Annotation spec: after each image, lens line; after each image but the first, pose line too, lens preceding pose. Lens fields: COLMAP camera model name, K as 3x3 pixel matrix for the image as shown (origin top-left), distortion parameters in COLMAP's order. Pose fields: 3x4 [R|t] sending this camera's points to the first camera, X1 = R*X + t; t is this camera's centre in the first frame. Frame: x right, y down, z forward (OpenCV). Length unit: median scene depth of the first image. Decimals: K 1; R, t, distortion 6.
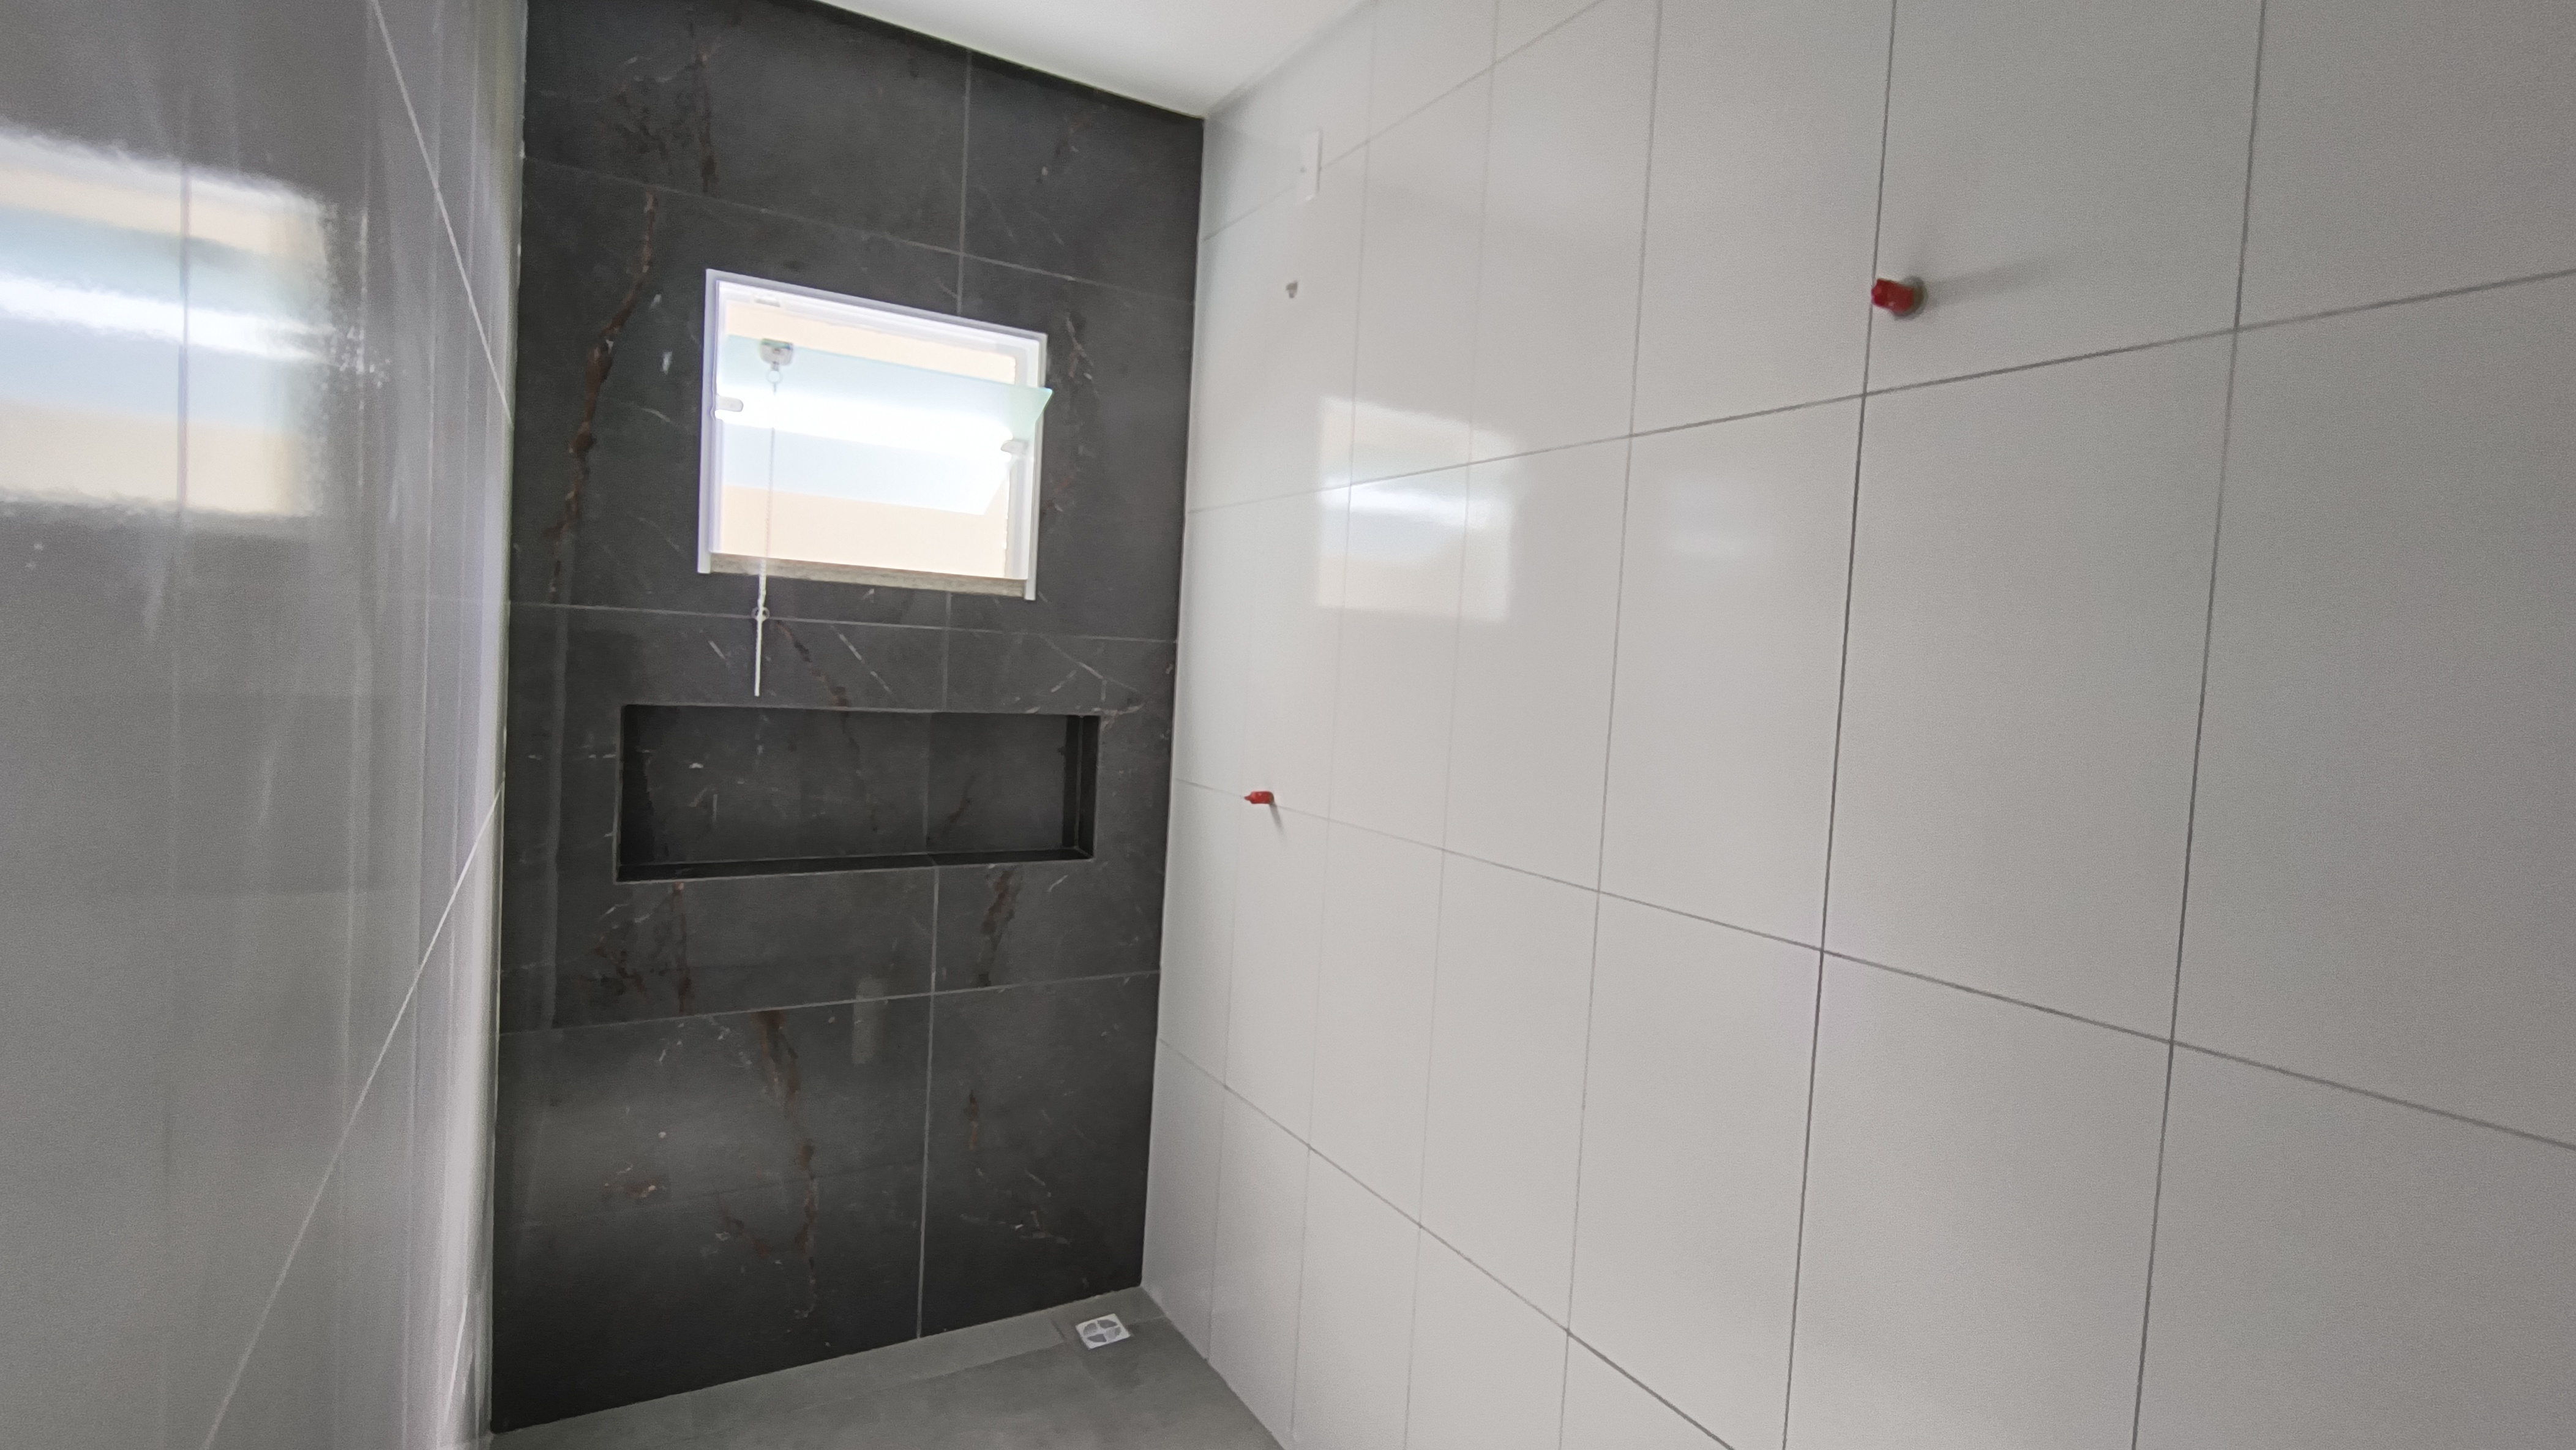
lens RADIAL K [[1182.8, 0, 1291.7], [0, 1182.8, 711.8], [0, 0, 1]] dist [-0.003974, 0.002496]
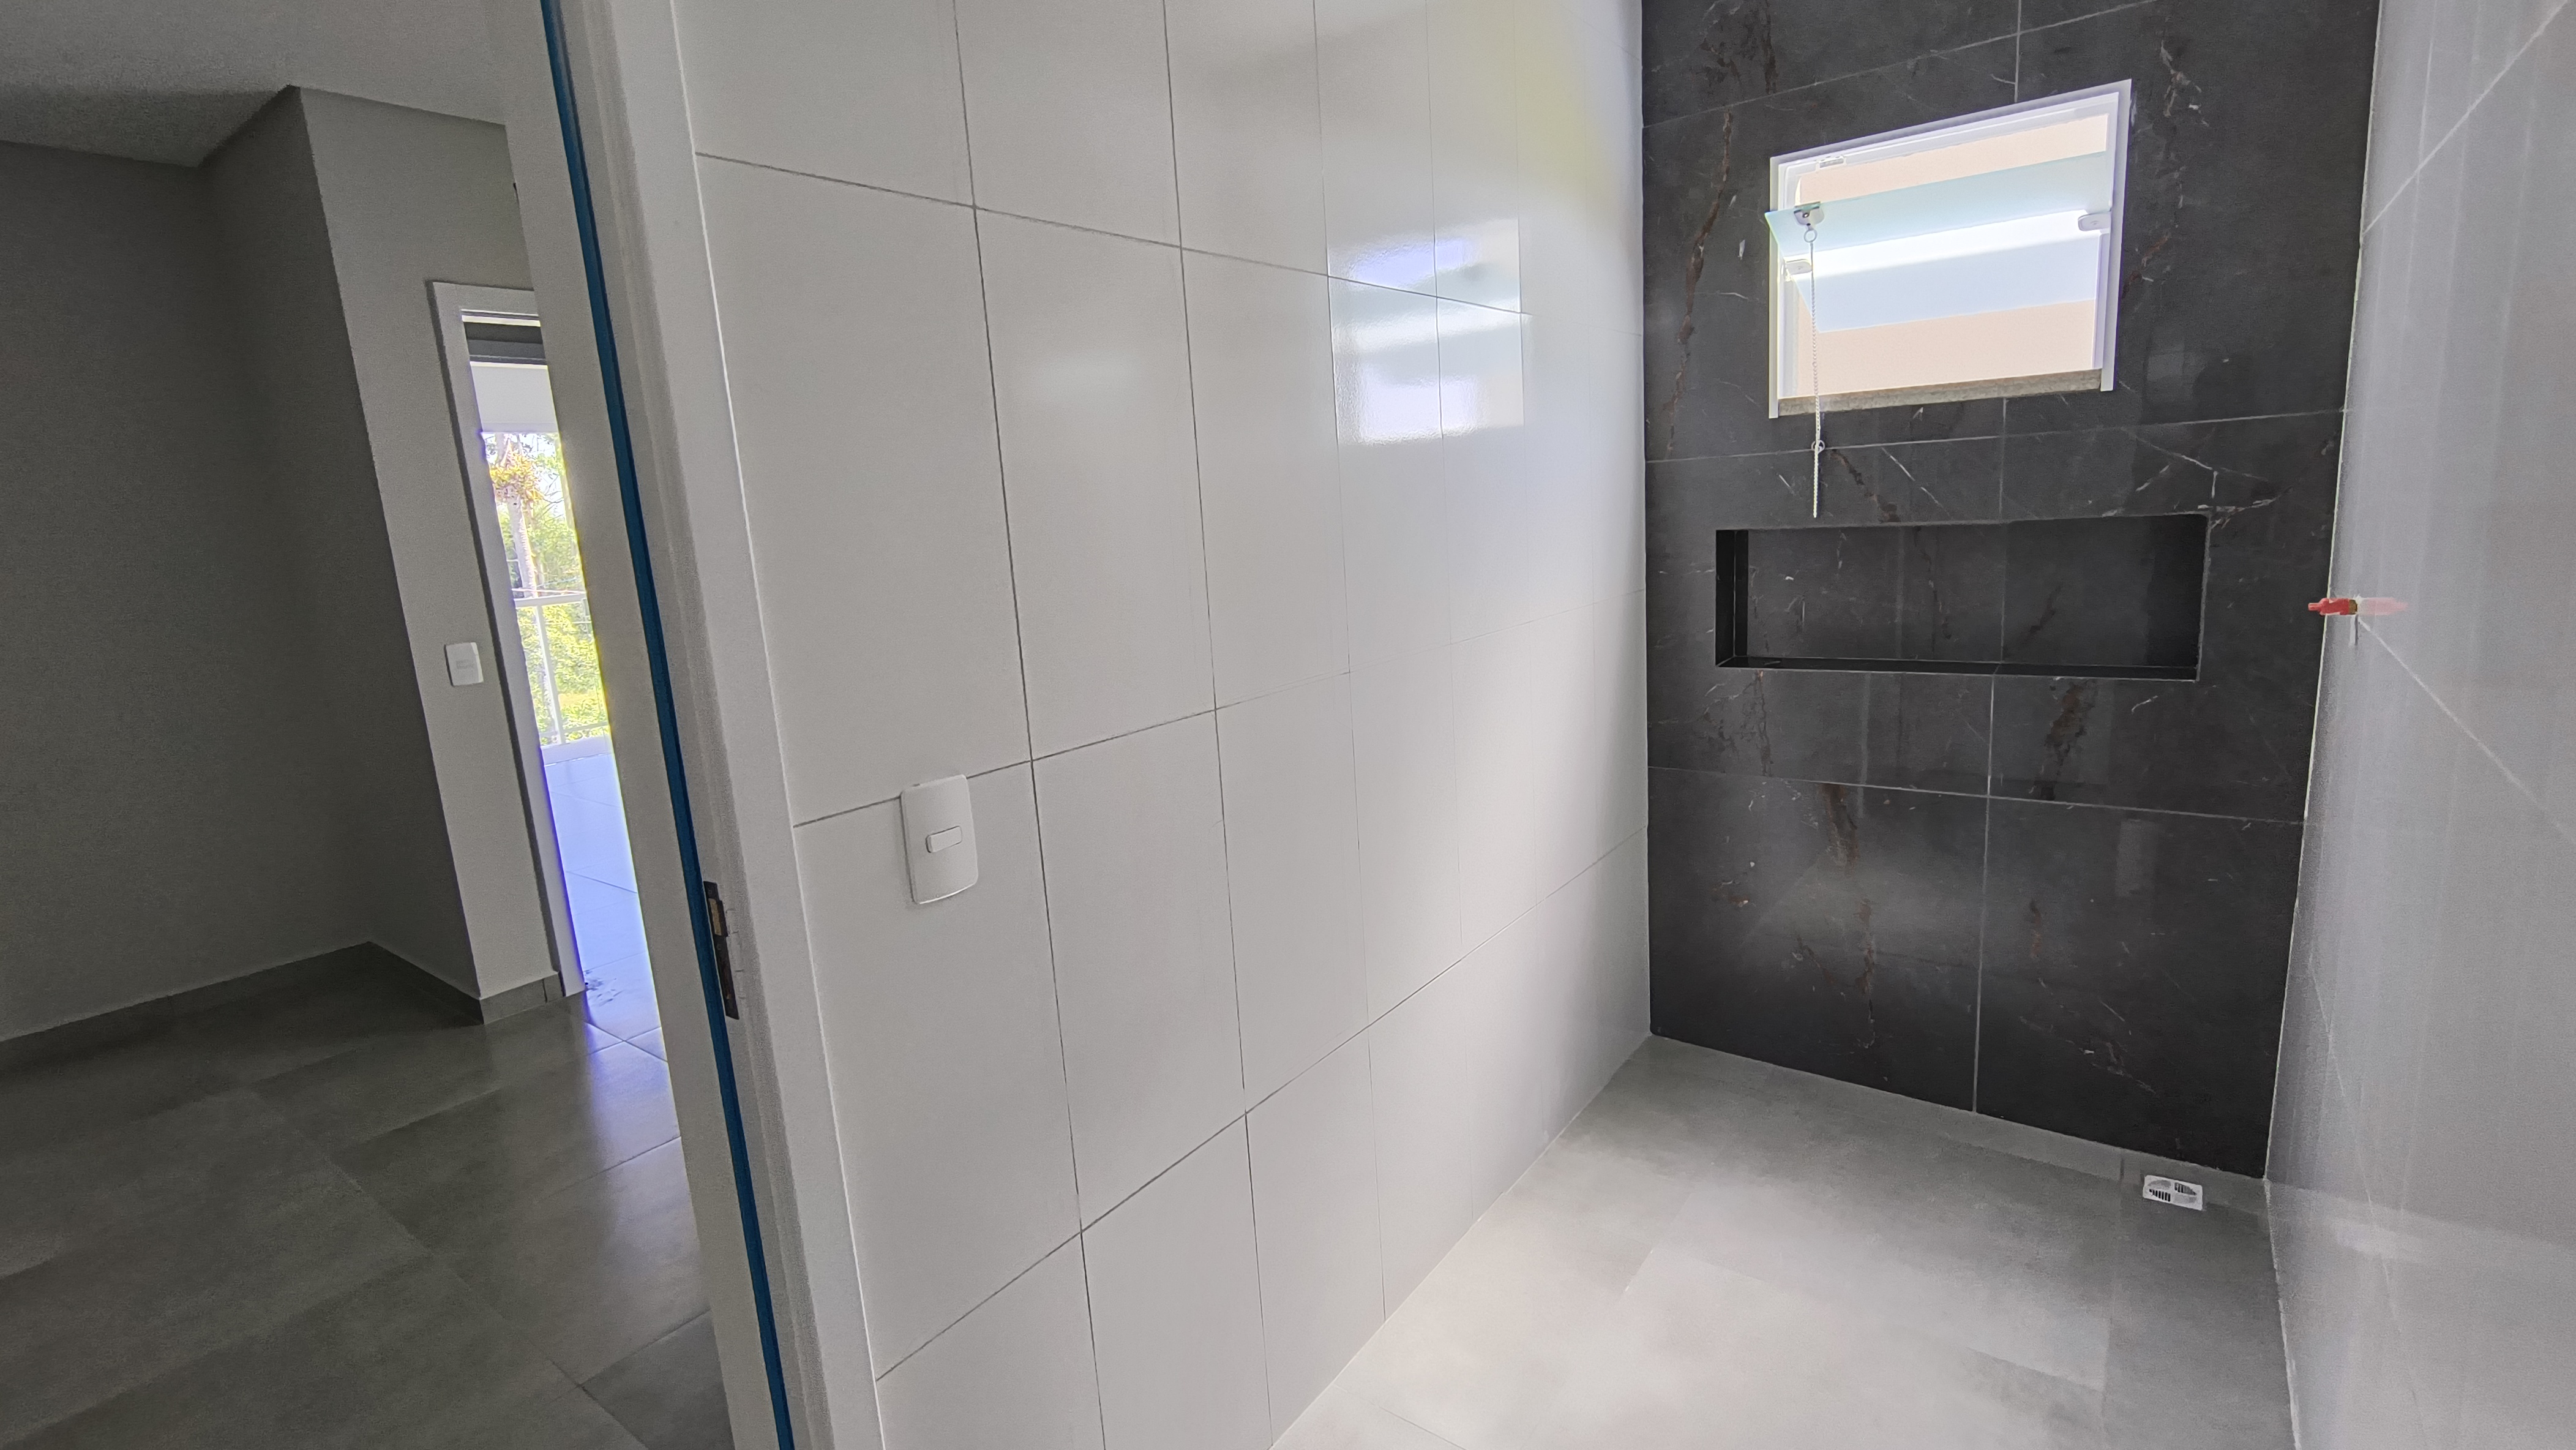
lens RADIAL K [[1182.8, 0, 1291.7], [0, 1182.8, 711.8], [0, 0, 1]] dist [-0.003974, 0.002496]
pose [[0.371774, 0.086945, -0.924243, 0.431716], [0.044752, 0.992768, 0.111393, 0.022664], [0.927244, -0.082775, 0.365194, 0.065940]]
